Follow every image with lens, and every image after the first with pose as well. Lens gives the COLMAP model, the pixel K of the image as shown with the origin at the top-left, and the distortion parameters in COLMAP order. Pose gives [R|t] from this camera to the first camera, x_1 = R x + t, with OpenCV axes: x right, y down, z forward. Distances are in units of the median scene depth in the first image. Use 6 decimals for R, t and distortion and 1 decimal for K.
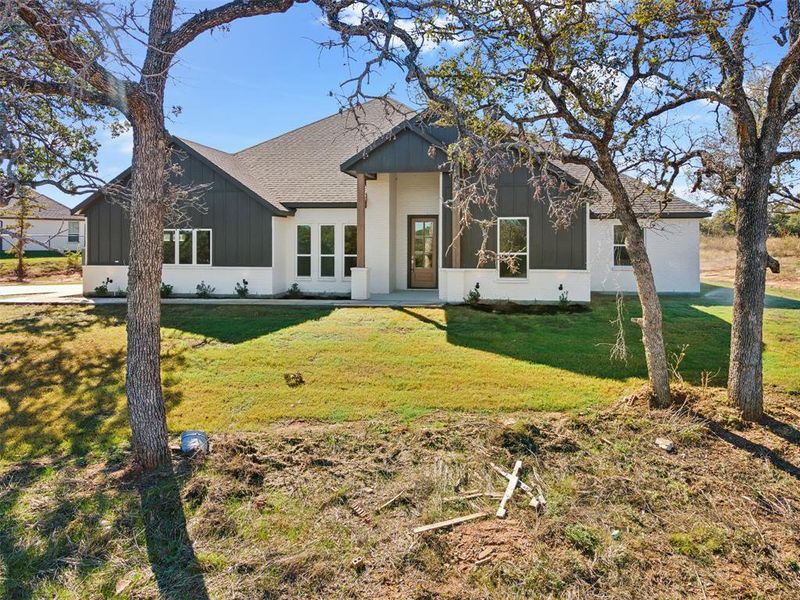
lens RADIAL K [[563.2, 0, 400.0], [0, 563.2, 300.0], [0, 0, 1]] dist [-0.001722, -0.000225]
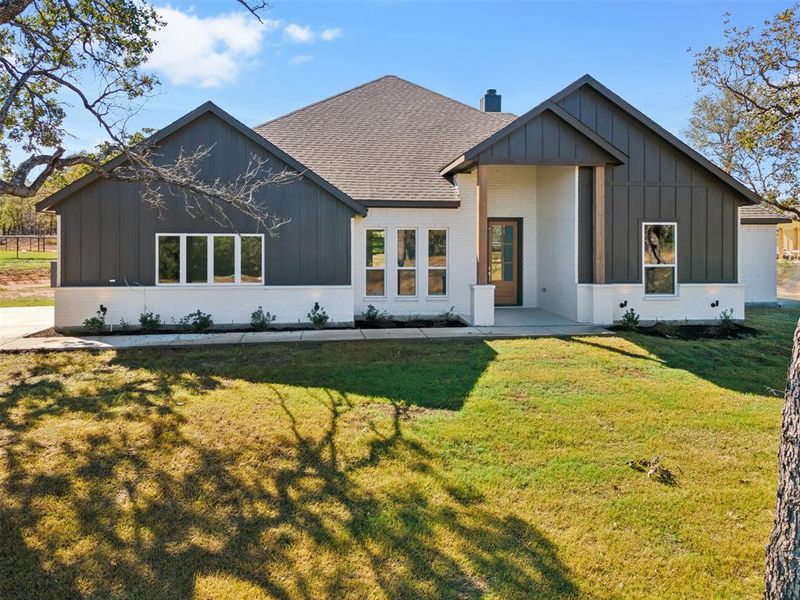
lens RADIAL K [[563.2, 0, 400.0], [0, 563.2, 300.0], [0, 0, 1]] dist [-0.001722, -0.000225]
pose [[0.958670, -0.028103, 0.283129, -0.382127], [0.026768, 0.999605, 0.008584, -0.043394], [-0.283258, -0.000651, 0.959044, 0.259472]]
